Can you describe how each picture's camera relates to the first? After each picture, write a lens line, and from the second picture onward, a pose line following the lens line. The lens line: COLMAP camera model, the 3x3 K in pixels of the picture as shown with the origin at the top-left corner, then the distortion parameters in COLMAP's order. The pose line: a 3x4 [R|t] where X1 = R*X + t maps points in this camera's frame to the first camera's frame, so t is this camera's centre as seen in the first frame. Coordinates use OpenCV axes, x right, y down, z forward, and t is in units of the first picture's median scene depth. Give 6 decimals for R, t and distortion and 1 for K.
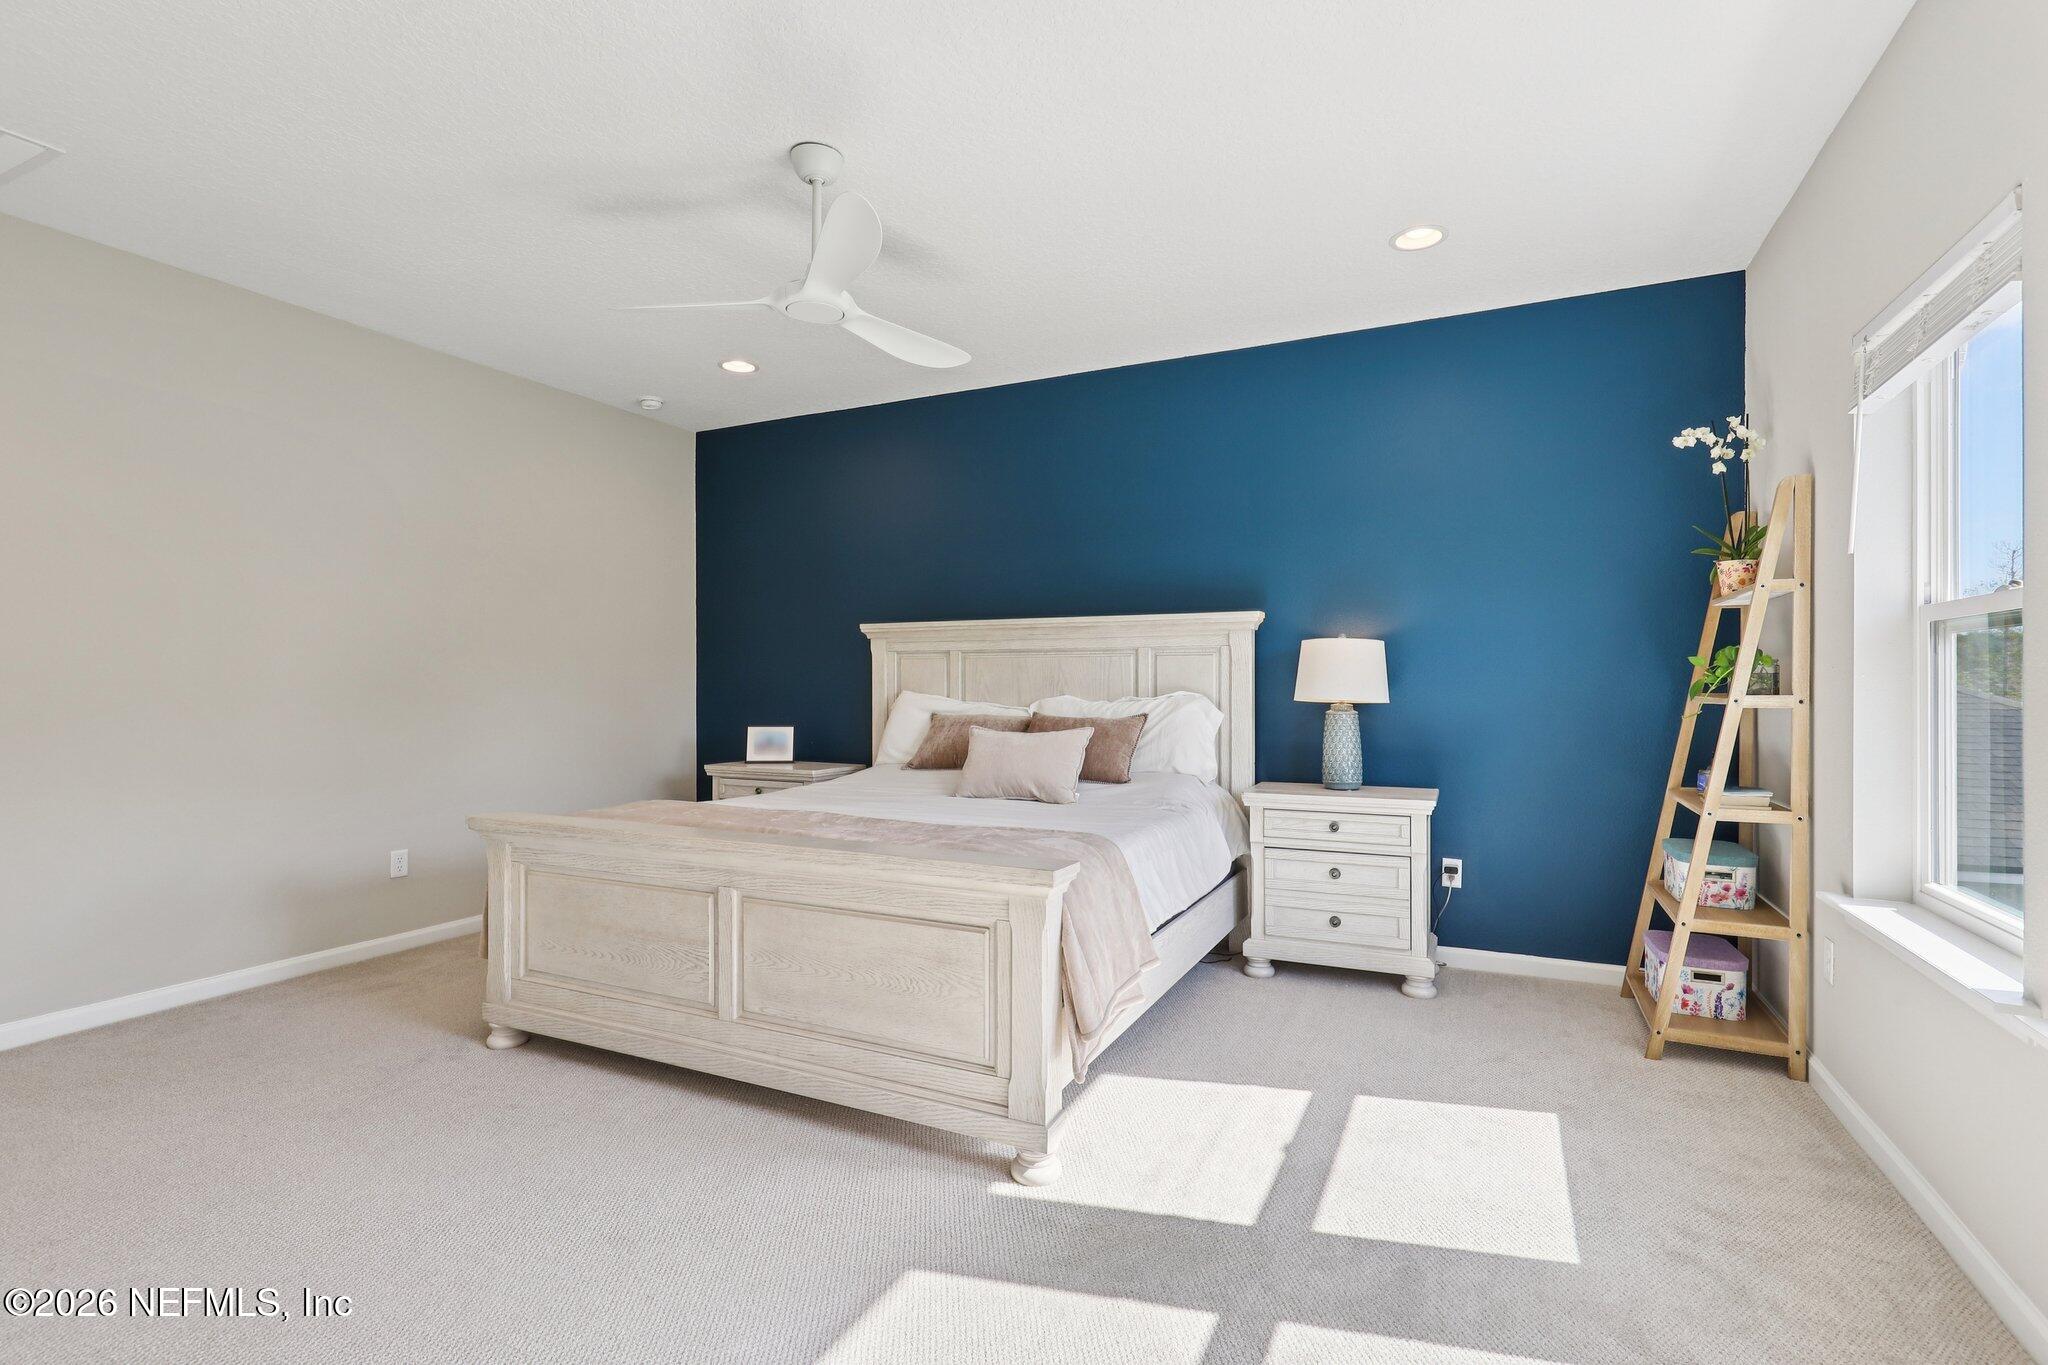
lens RADIAL K [[939.5, 0, 1025.4], [0, 939.5, 695.8], [0, 0, 1]] dist [-0.010071, 0.000191]
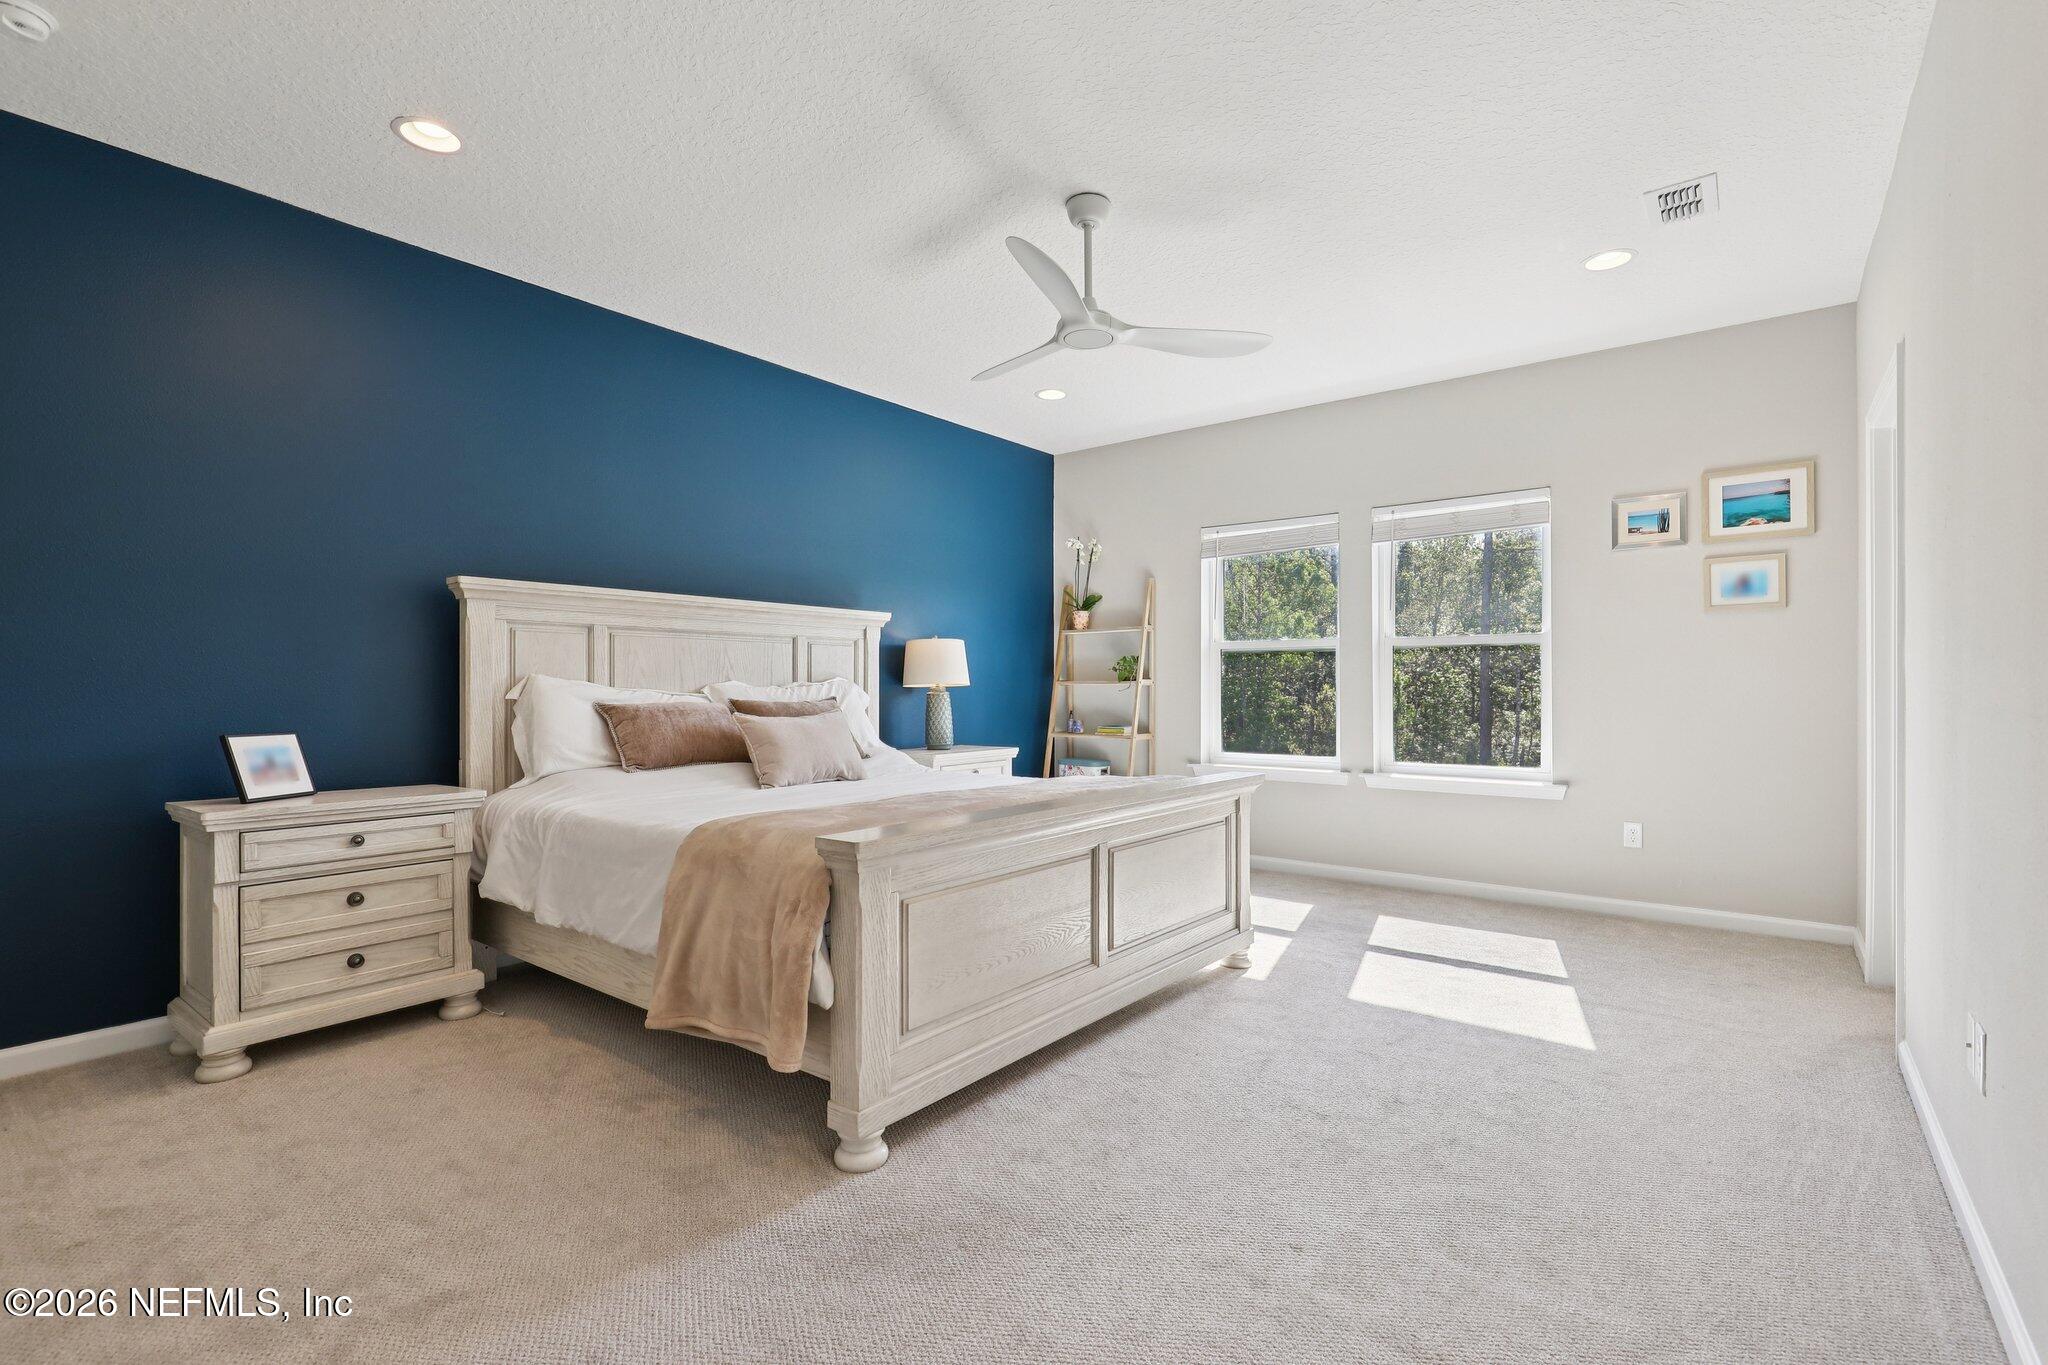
lens RADIAL K [[940.5, 0, 1042.5], [0, 940.5, 687.9], [0, 0, 1]] dist [-0.000007, 0.000036]
pose [[0.203934, 0.004897, 0.978972, -0.966152], [0.017038, 0.999818, -0.008550, 0.023410], [-0.978836, 0.018424, 0.203813, 0.577601]]
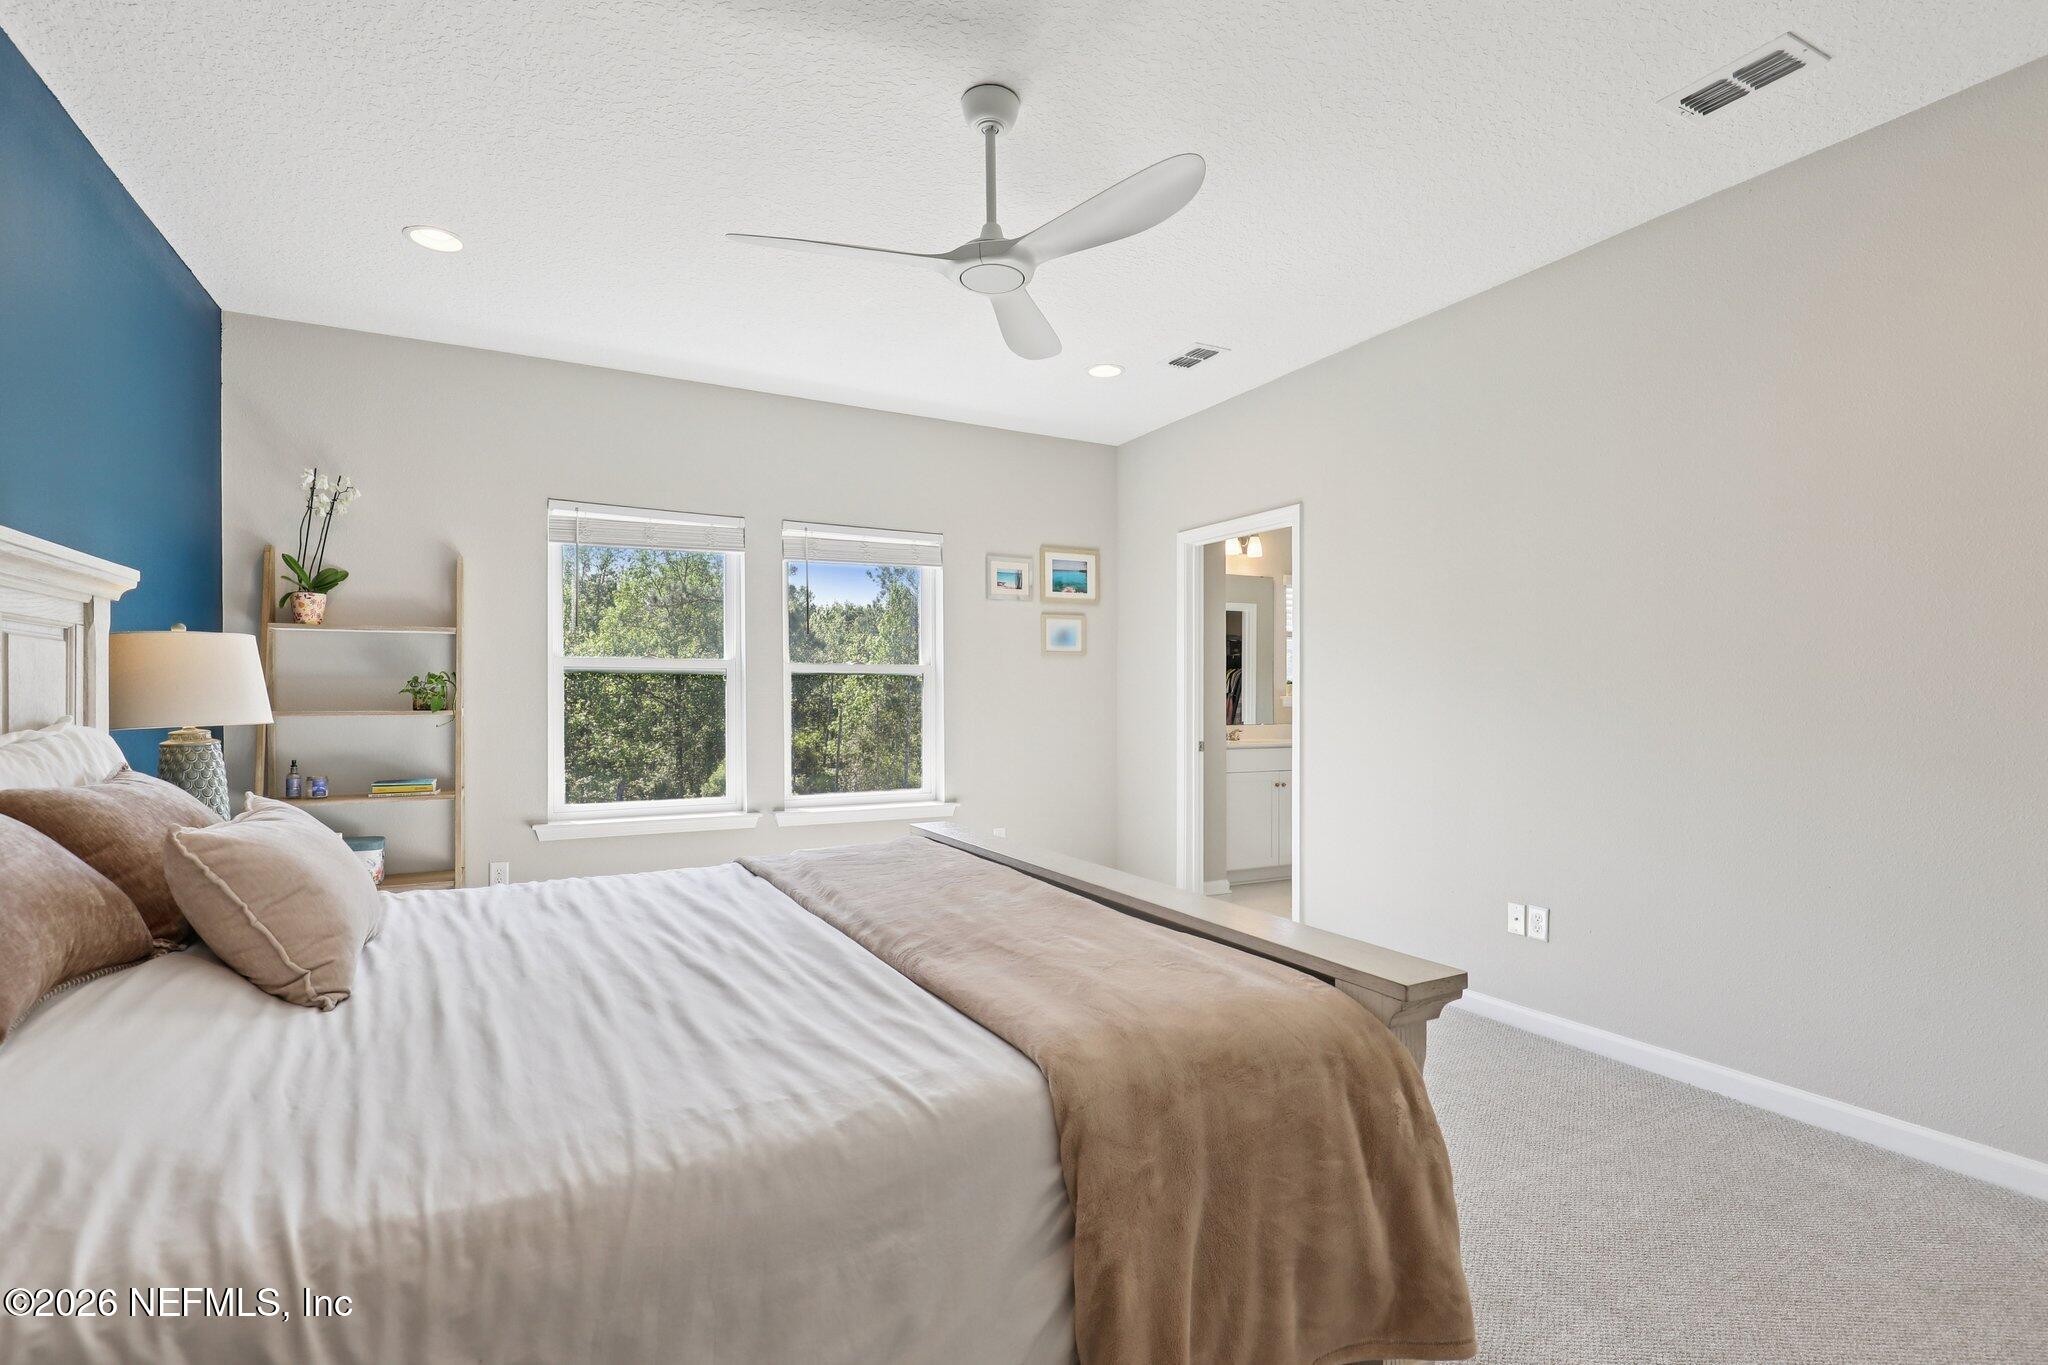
lens RADIAL K [[951.6, 0, 1037.3], [0, 951.6, 697.5], [0, 0, 1]] dist [-0.000401, -0.000633]
pose [[-0.813197, 0.005720, 0.581961, -0.549480], [0.013915, 0.999857, 0.009616, -0.012963], [-0.581823, 0.015917, -0.813160, 1.204632]]
